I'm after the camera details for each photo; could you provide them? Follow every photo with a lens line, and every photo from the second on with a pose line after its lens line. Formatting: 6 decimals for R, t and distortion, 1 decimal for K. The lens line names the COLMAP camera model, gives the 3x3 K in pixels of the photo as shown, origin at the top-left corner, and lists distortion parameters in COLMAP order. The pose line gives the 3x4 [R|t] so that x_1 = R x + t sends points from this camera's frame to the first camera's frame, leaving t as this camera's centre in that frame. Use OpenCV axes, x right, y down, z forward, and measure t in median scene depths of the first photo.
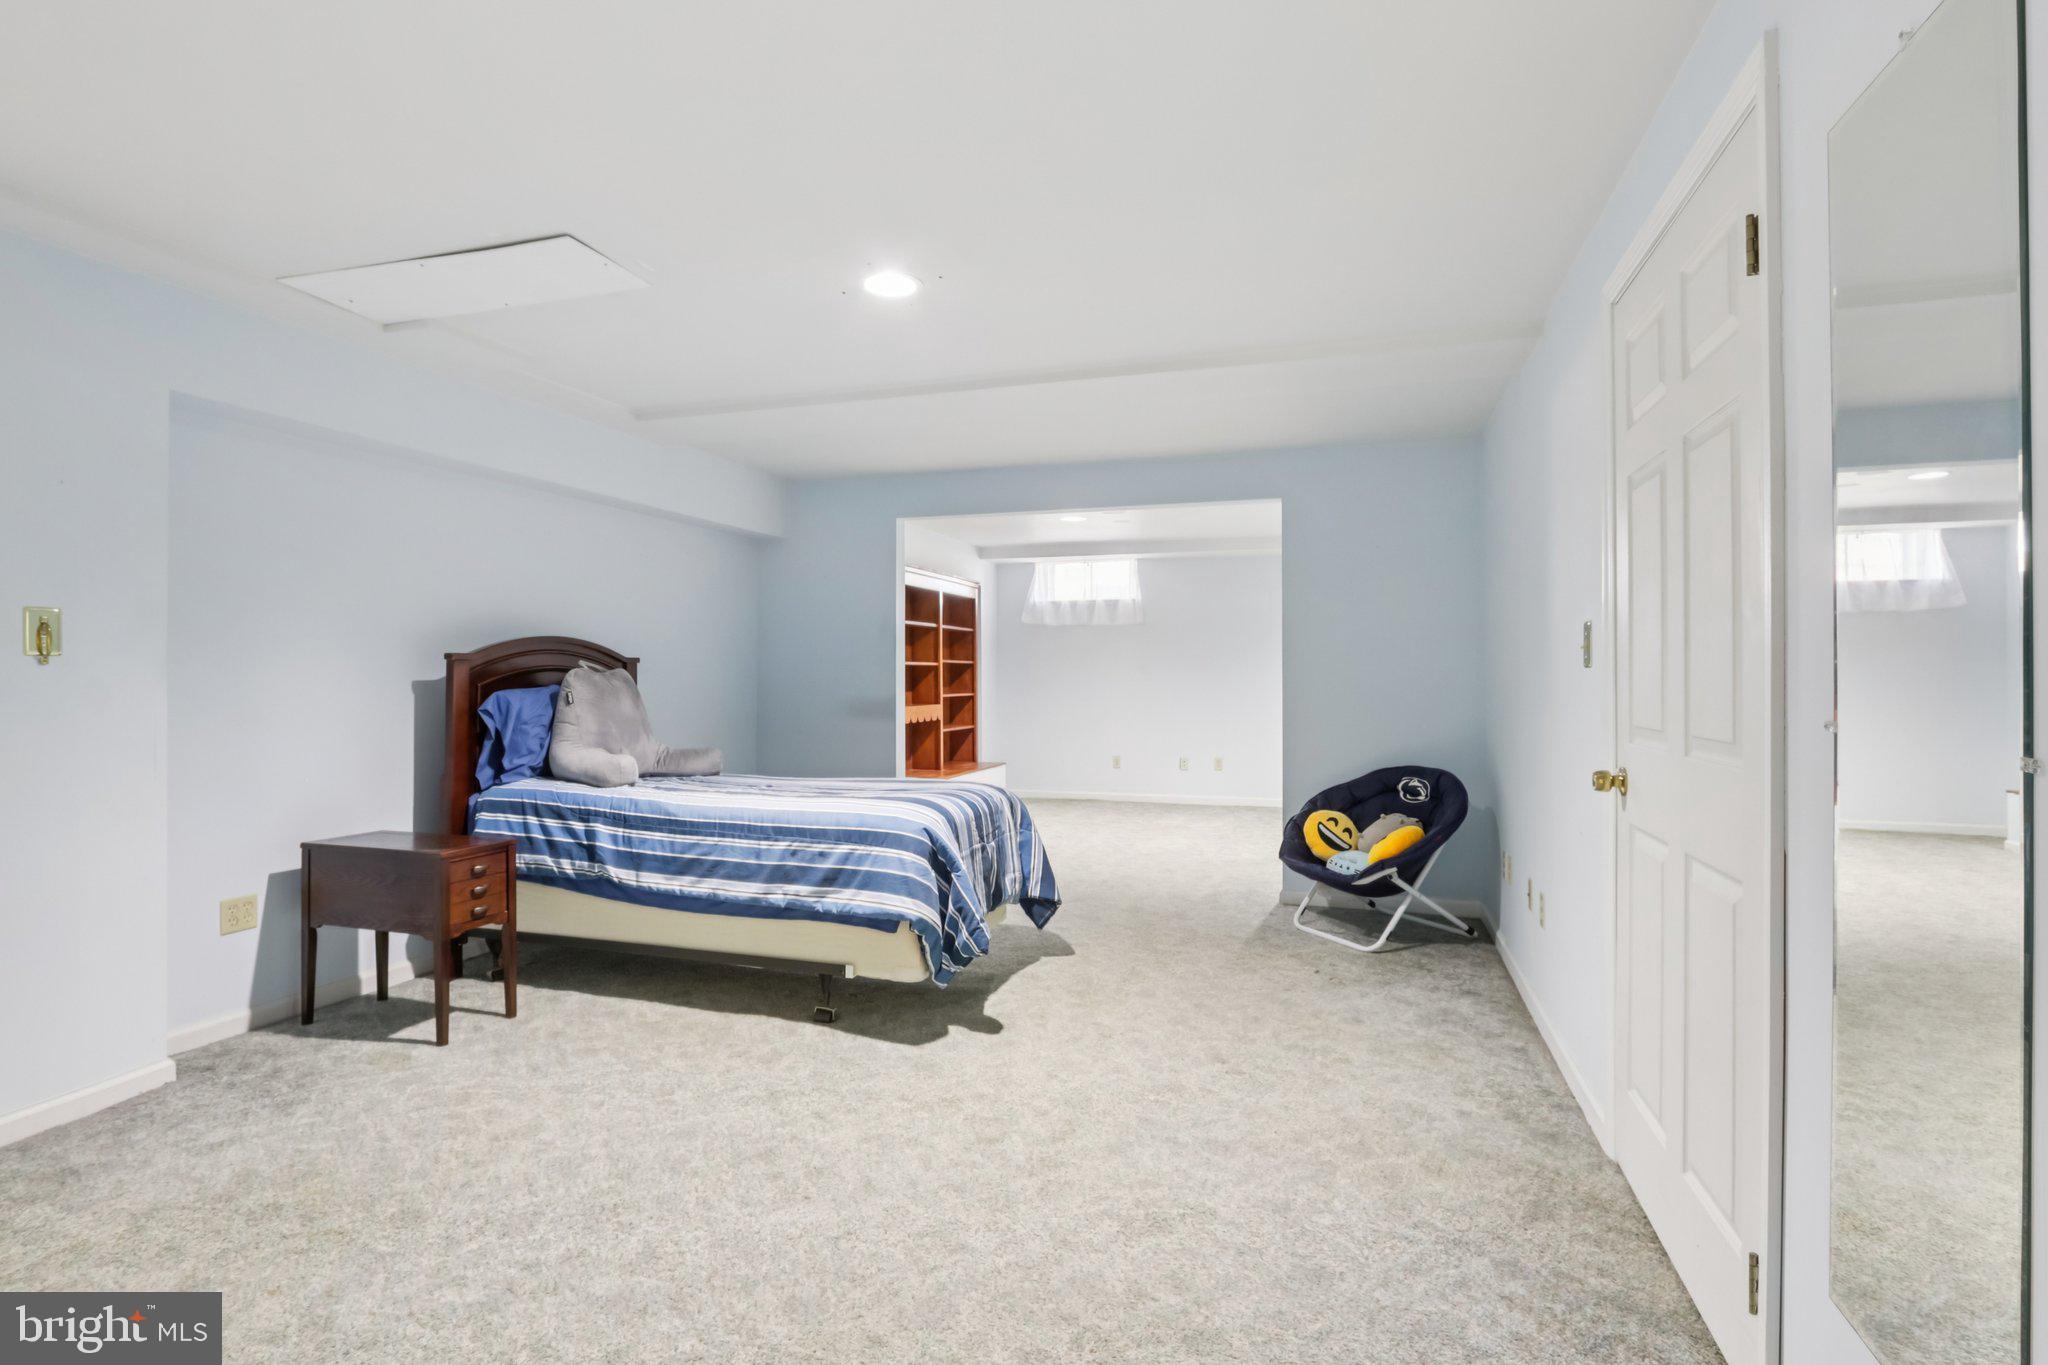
lens RADIAL K [[959.1, 0, 1028.4], [0, 959.1, 666.5], [0, 0, 1]] dist [-0.019338, 0.000052]
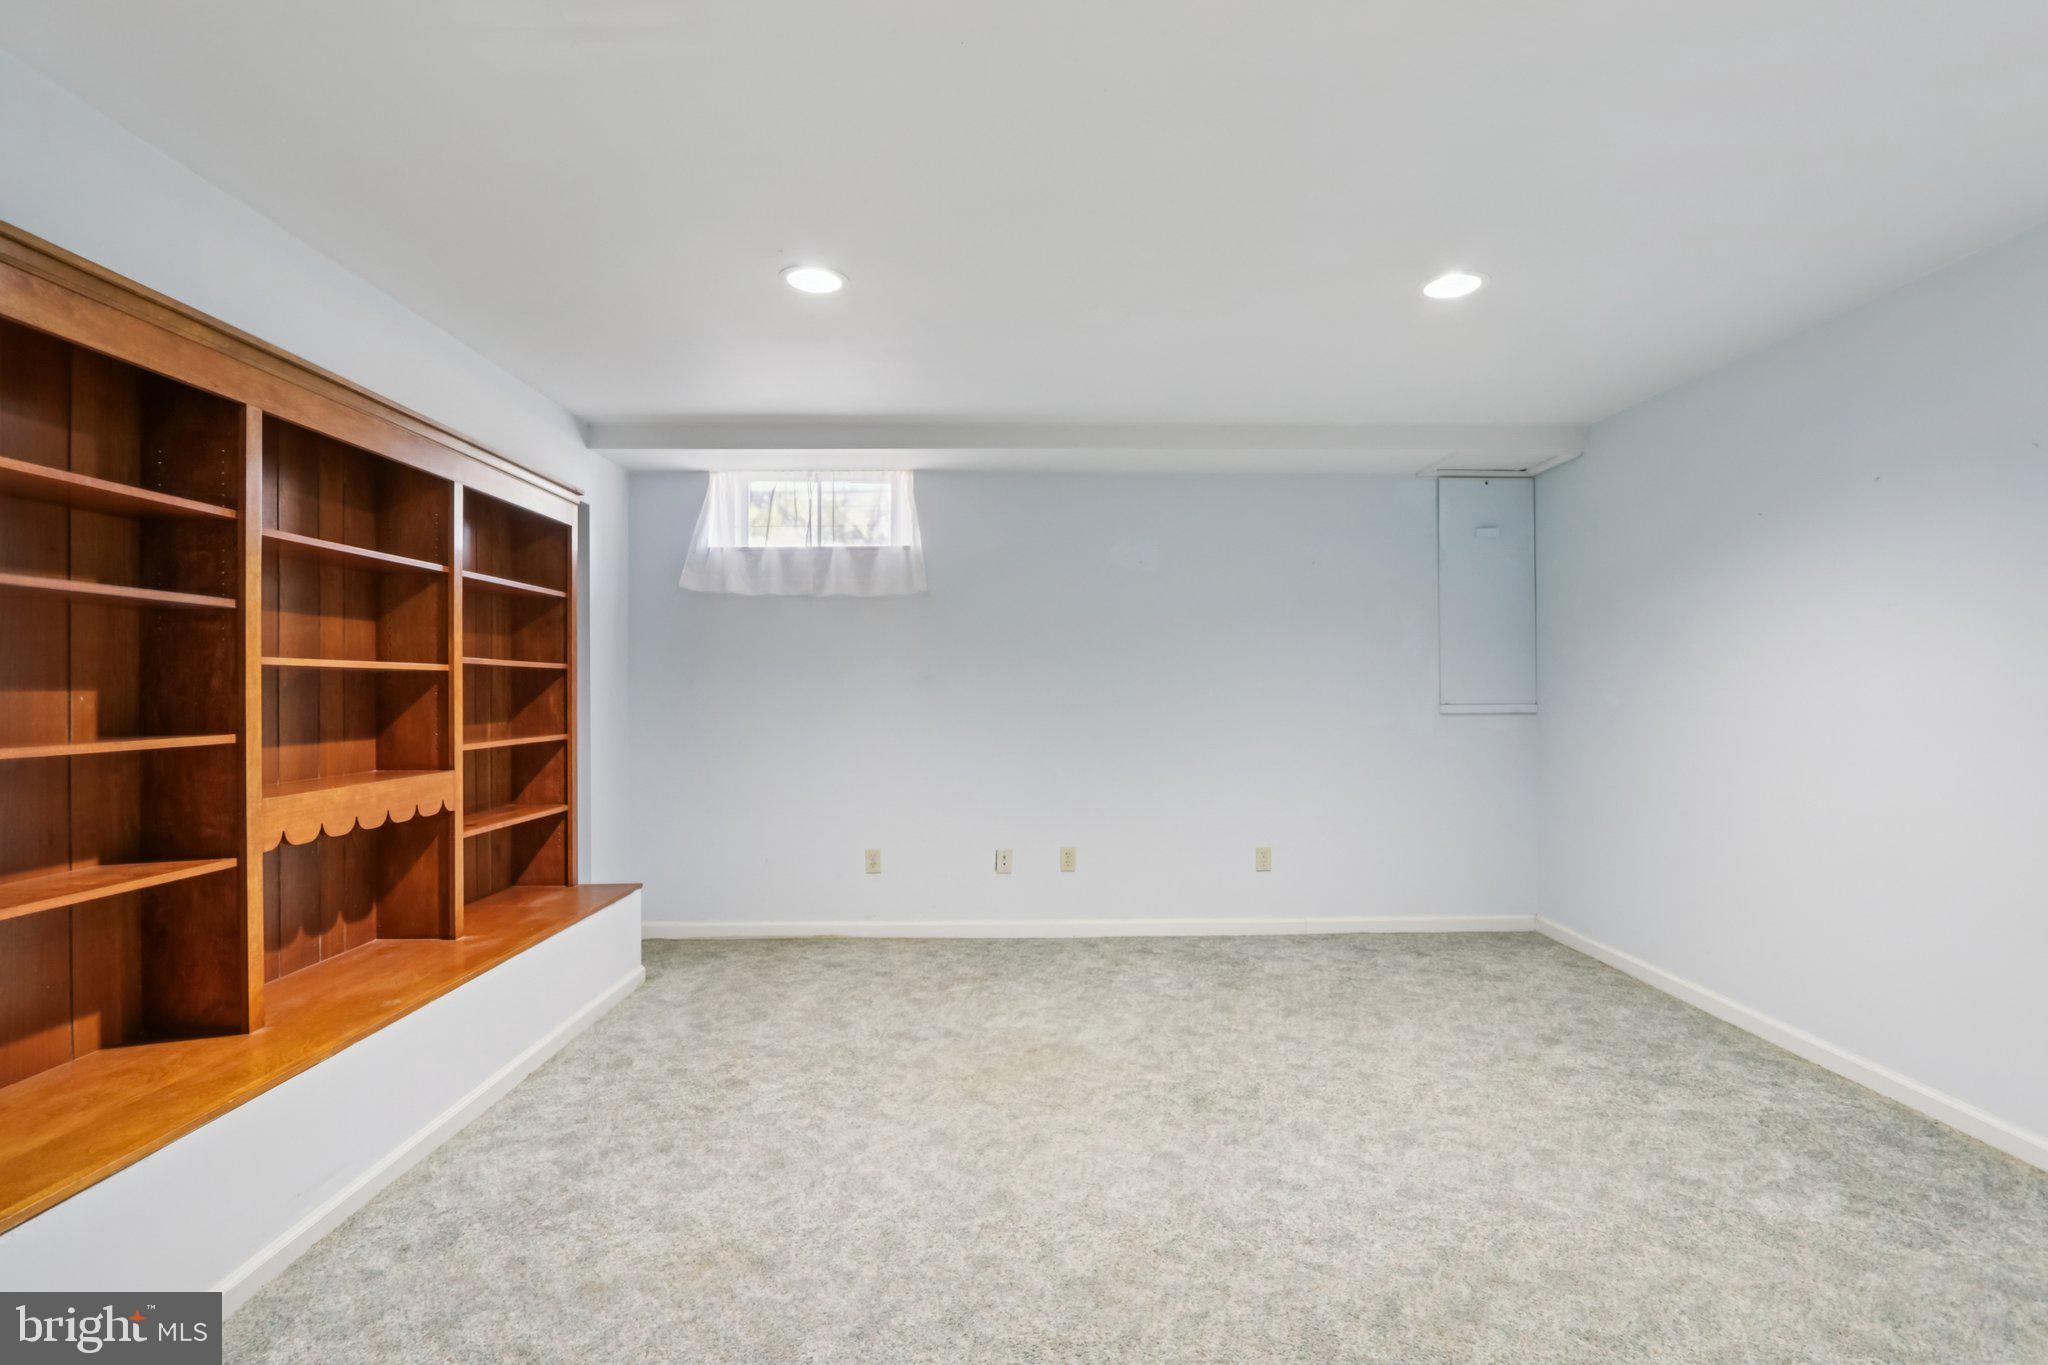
lens RADIAL K [[959.1, 0, 1002.2], [0, 959.1, 681.5], [0, 0, 1]] dist [-0.019338, 0.000052]
pose [[0.954303, 0.000284, 0.298840, 0.004425], [-0.000209, 1.000000, -0.000283, 0.003003], [-0.298840, 0.000208, 0.954303, 0.507652]]
